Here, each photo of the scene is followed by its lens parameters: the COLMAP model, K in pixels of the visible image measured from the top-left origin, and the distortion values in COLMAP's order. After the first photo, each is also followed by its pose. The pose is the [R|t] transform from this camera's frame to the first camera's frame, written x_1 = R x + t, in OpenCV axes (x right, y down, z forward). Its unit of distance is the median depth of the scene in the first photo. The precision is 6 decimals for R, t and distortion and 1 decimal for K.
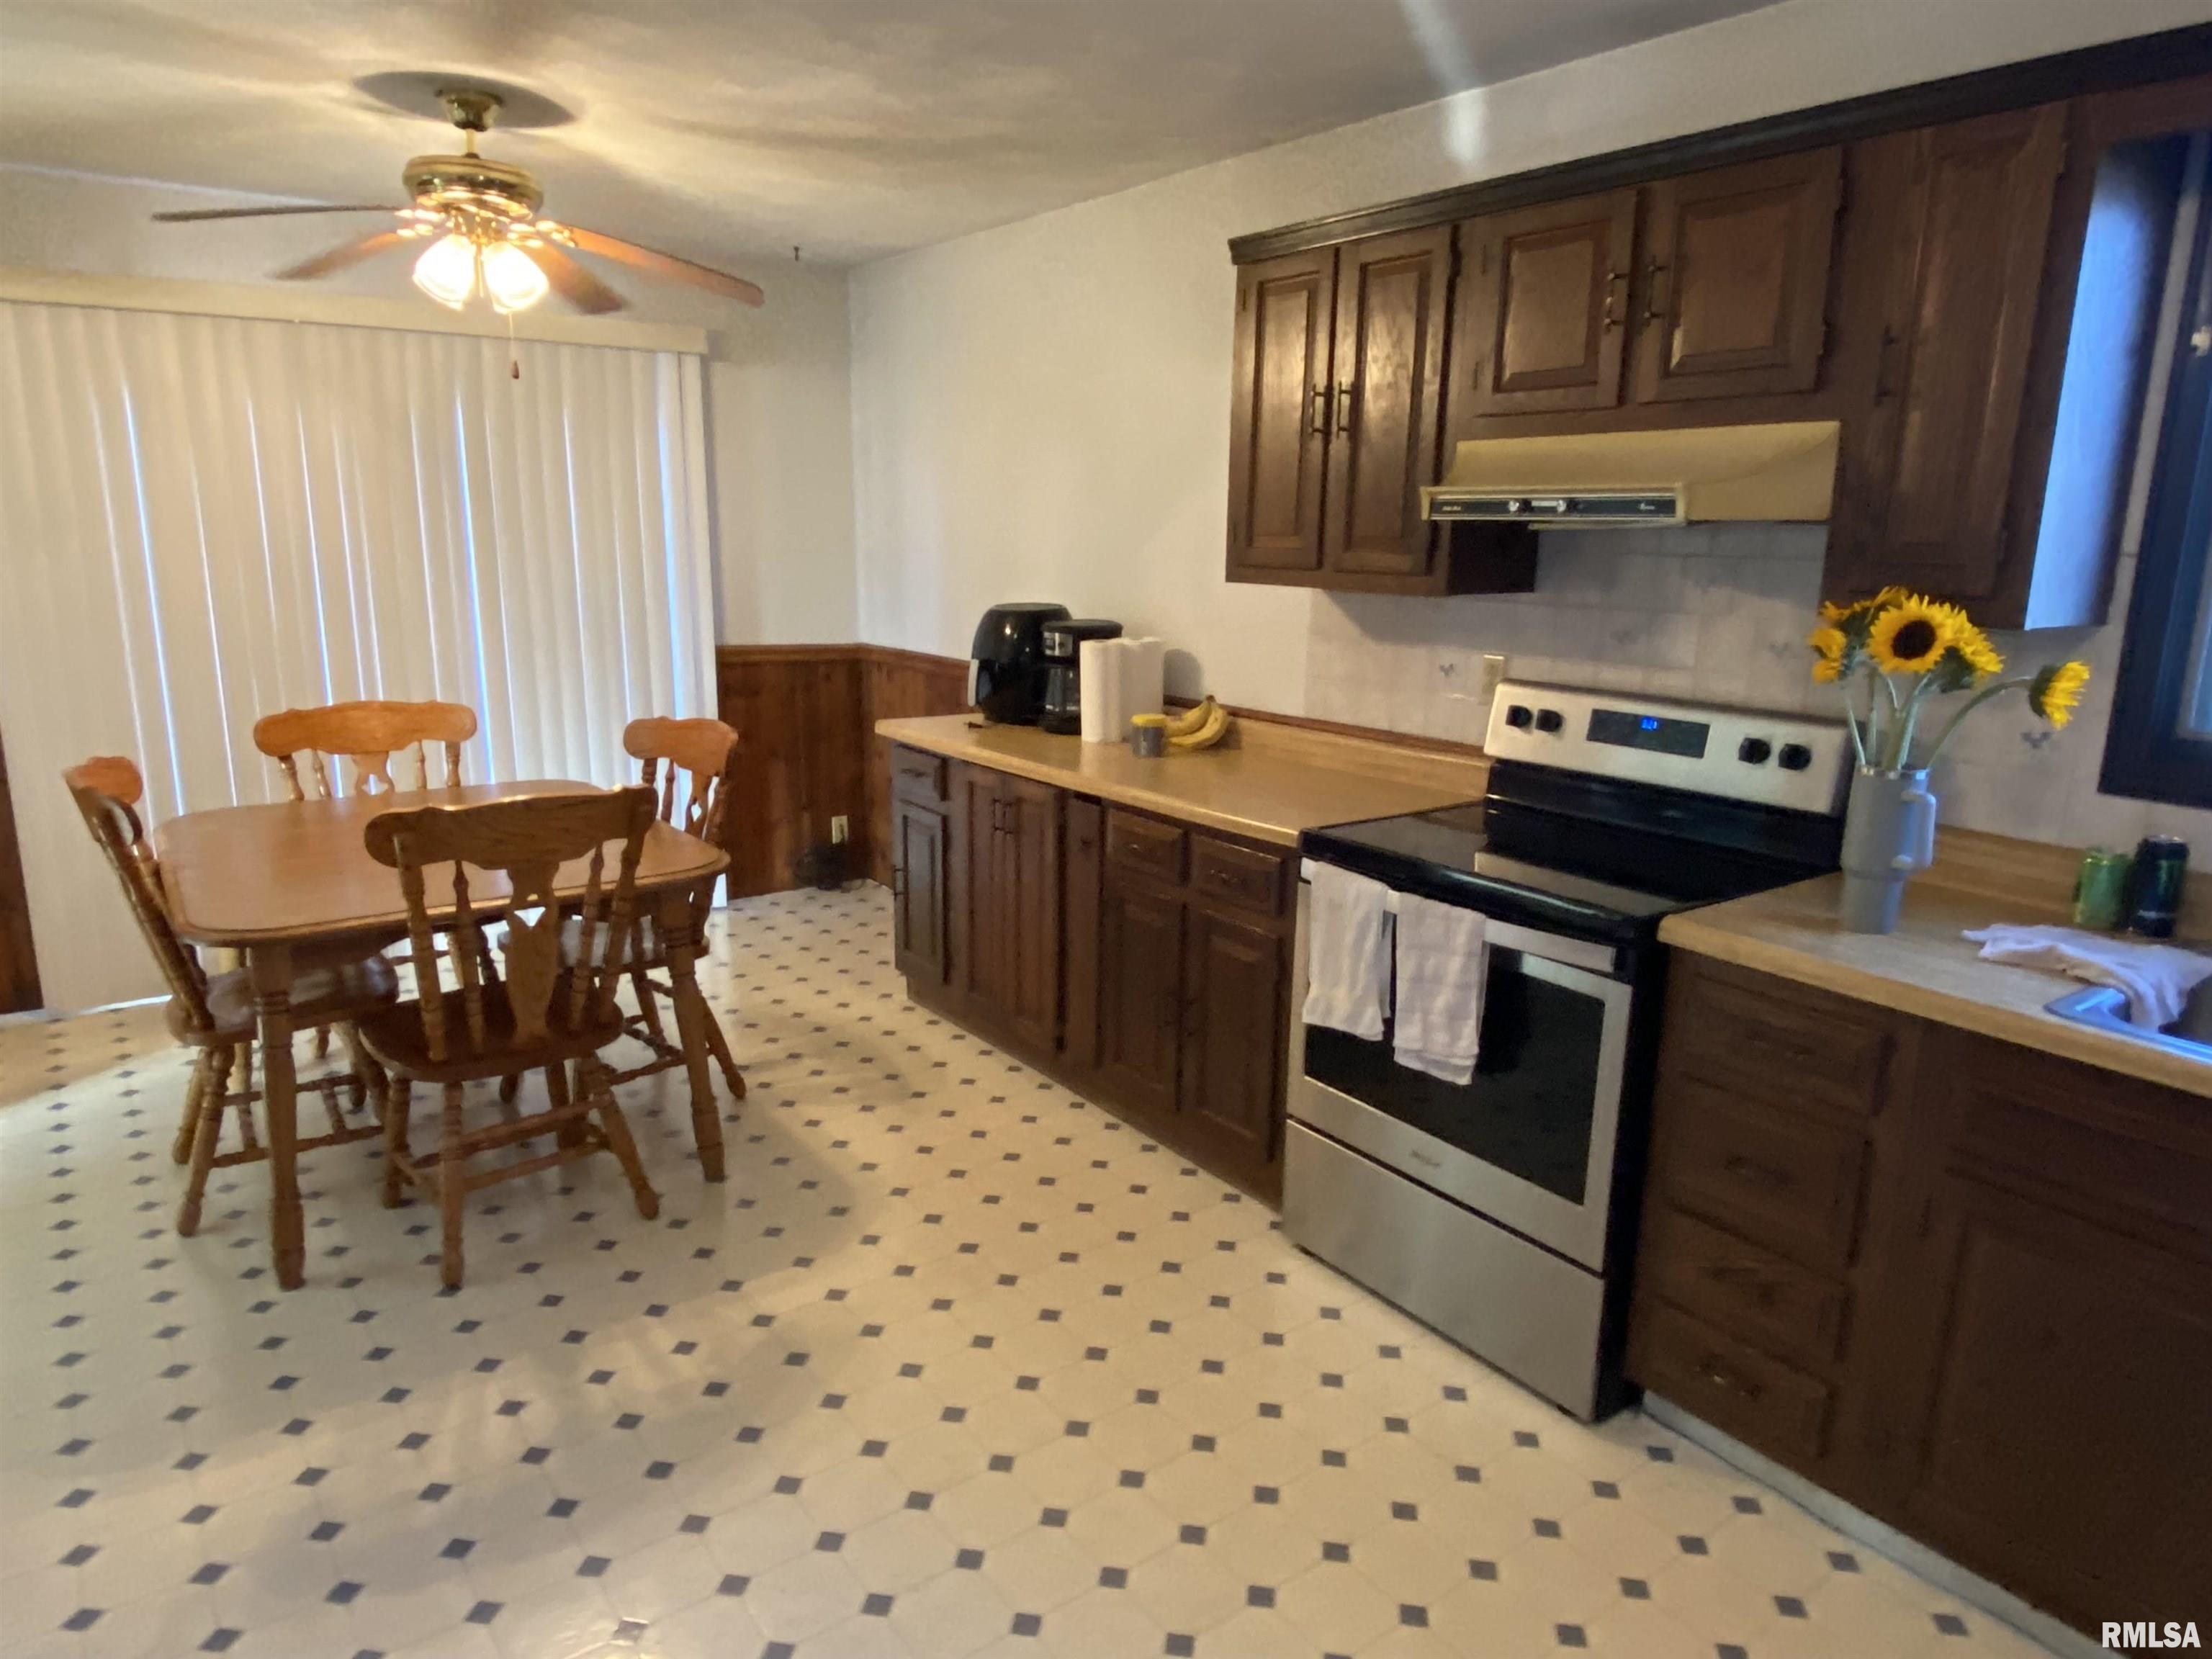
lens RADIAL K [[1380.7, 0, 1094.7], [0, 1380.7, 845.2], [0, 0, 1]] dist [0.036774, -0.040776]
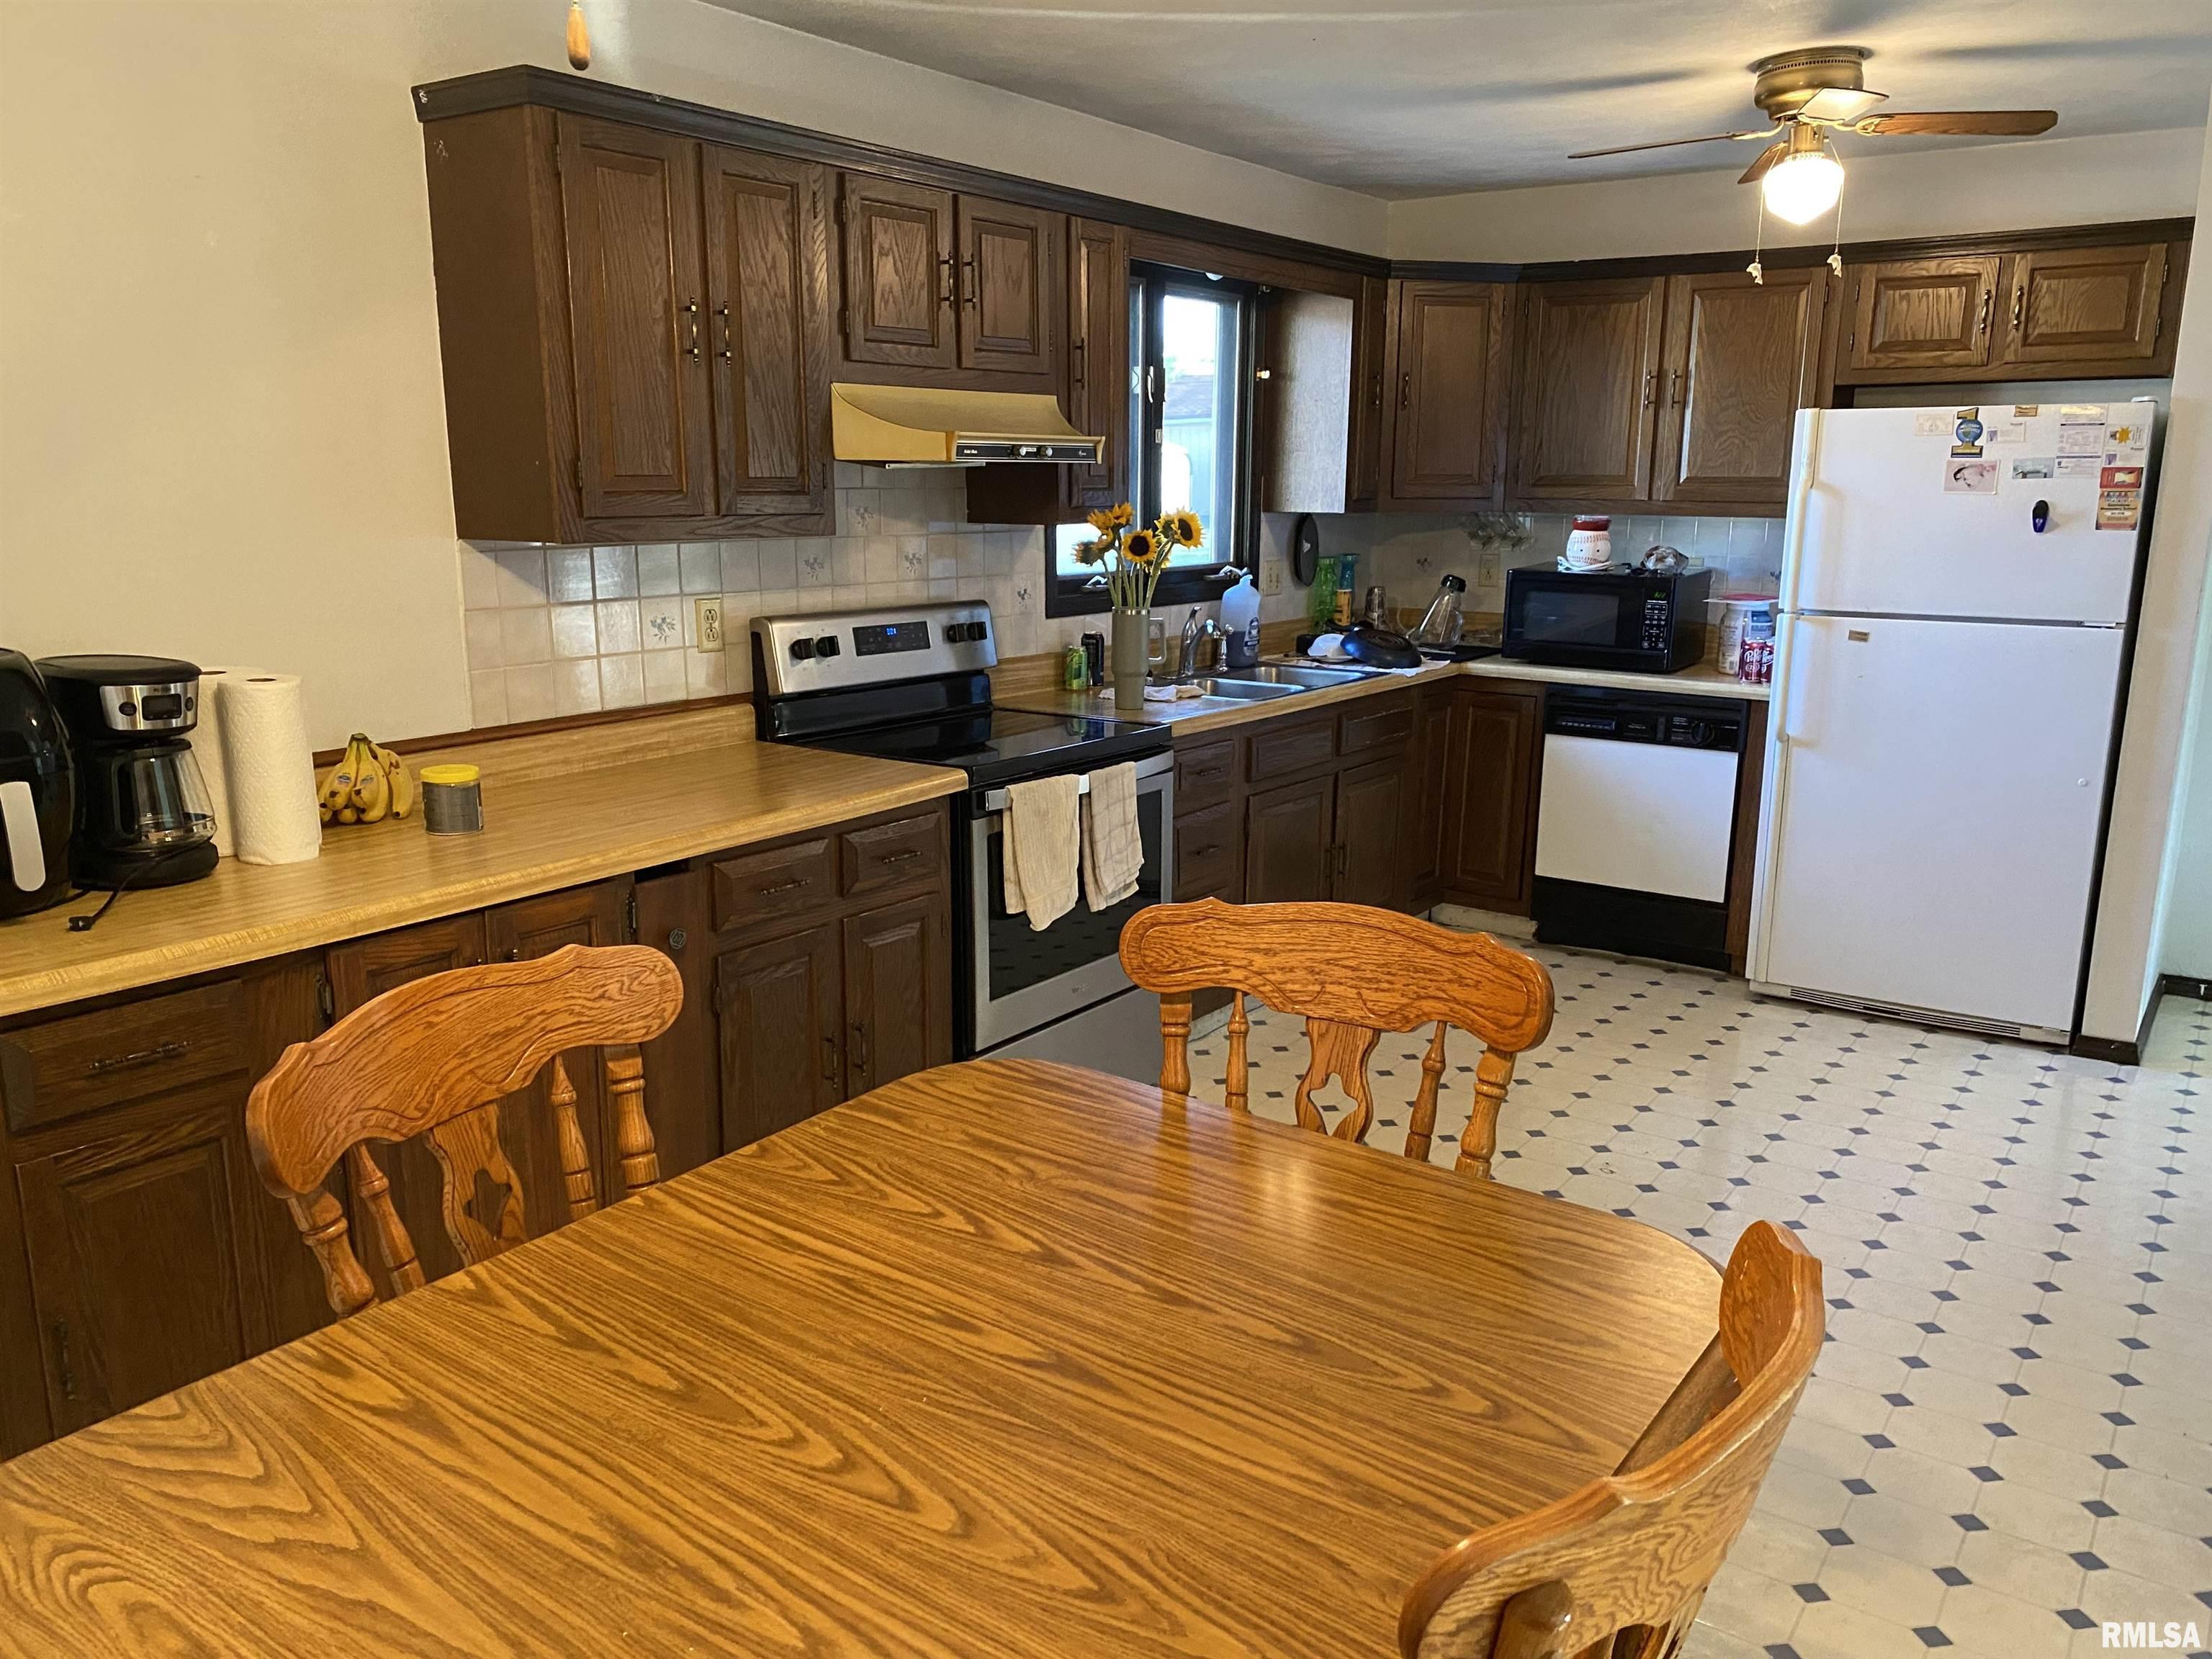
lens RADIAL K [[1680.2, 0, 1122.8], [0, 1680.2, 856.5], [0, 0, 1]] dist [0.036246, -0.033601]
pose [[-0.326619, -0.228774, 0.917051, -1.010878], [0.203747, 0.930409, 0.304674, -0.298429], [-0.922934, 0.286359, -0.257278, 1.210645]]
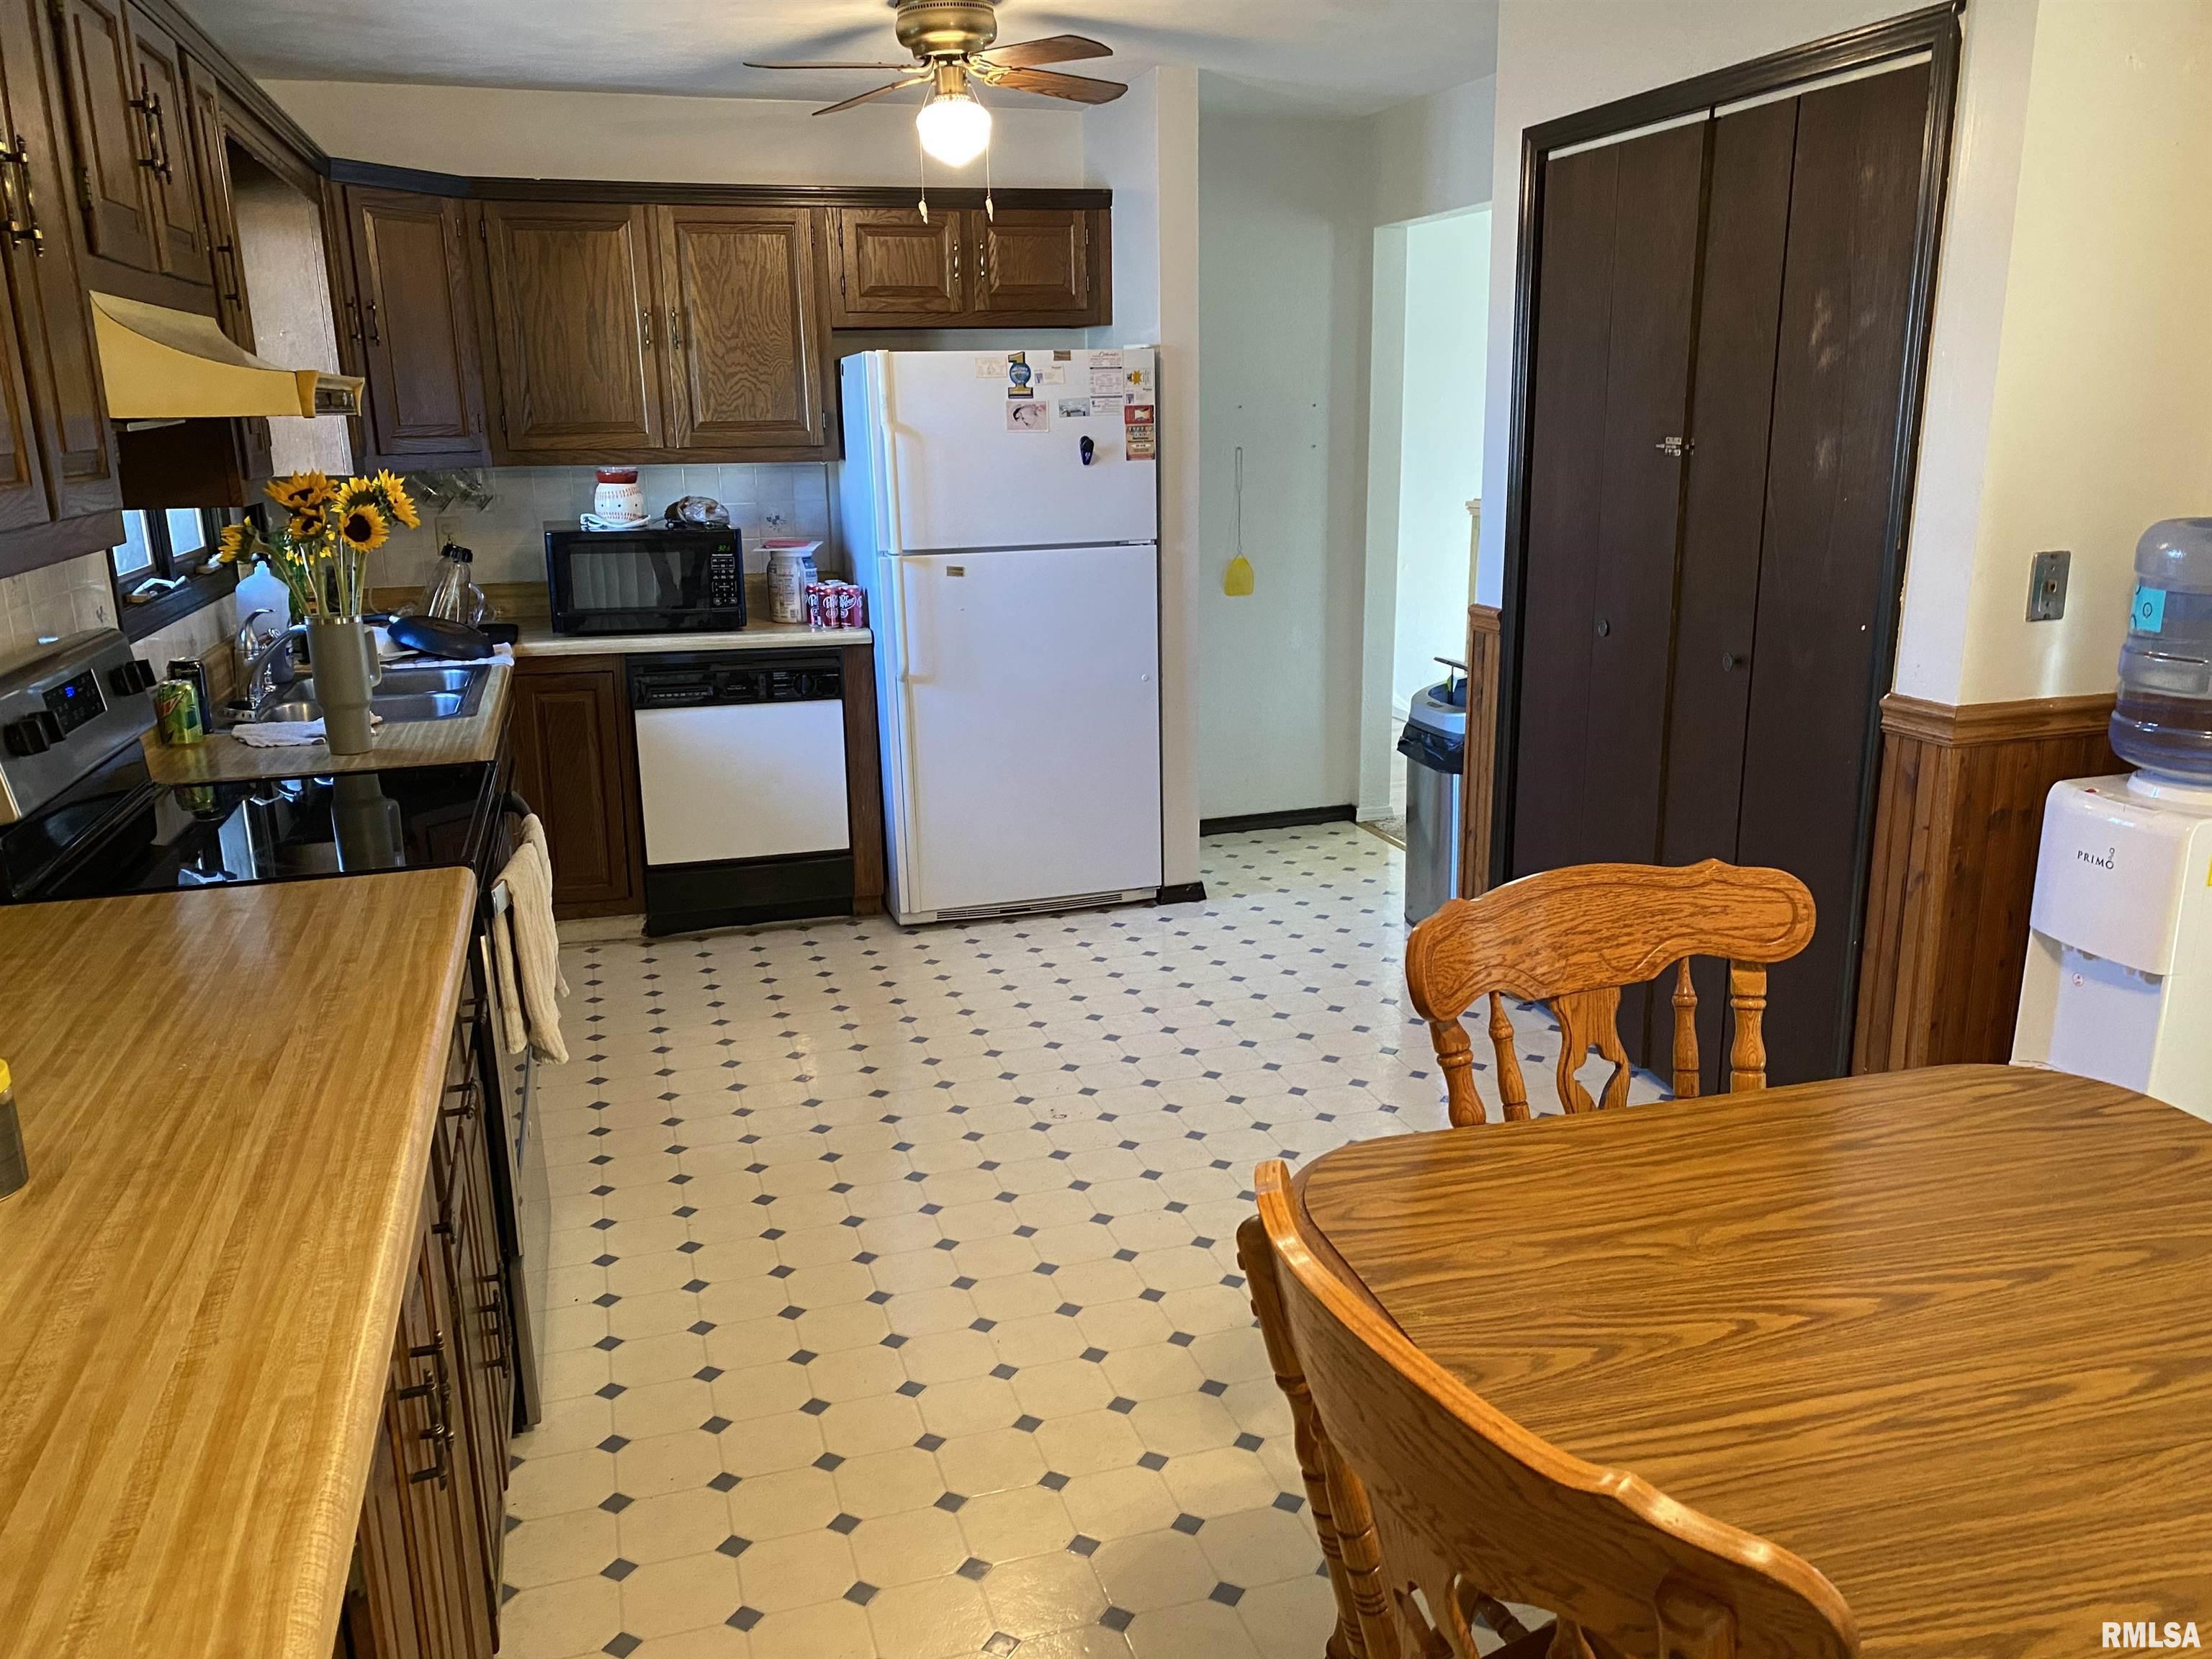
lens RADIAL K [[1680.2, 0, 1113.6], [0, 1680.2, 845.7], [0, 0, 1]] dist [0.036246, -0.033601]
pose [[-0.946792, -0.081177, 0.311440, -0.412751], [0.075217, 0.885062, 0.459355, -0.379863], [-0.312933, 0.458340, -0.831864, 1.574497]]
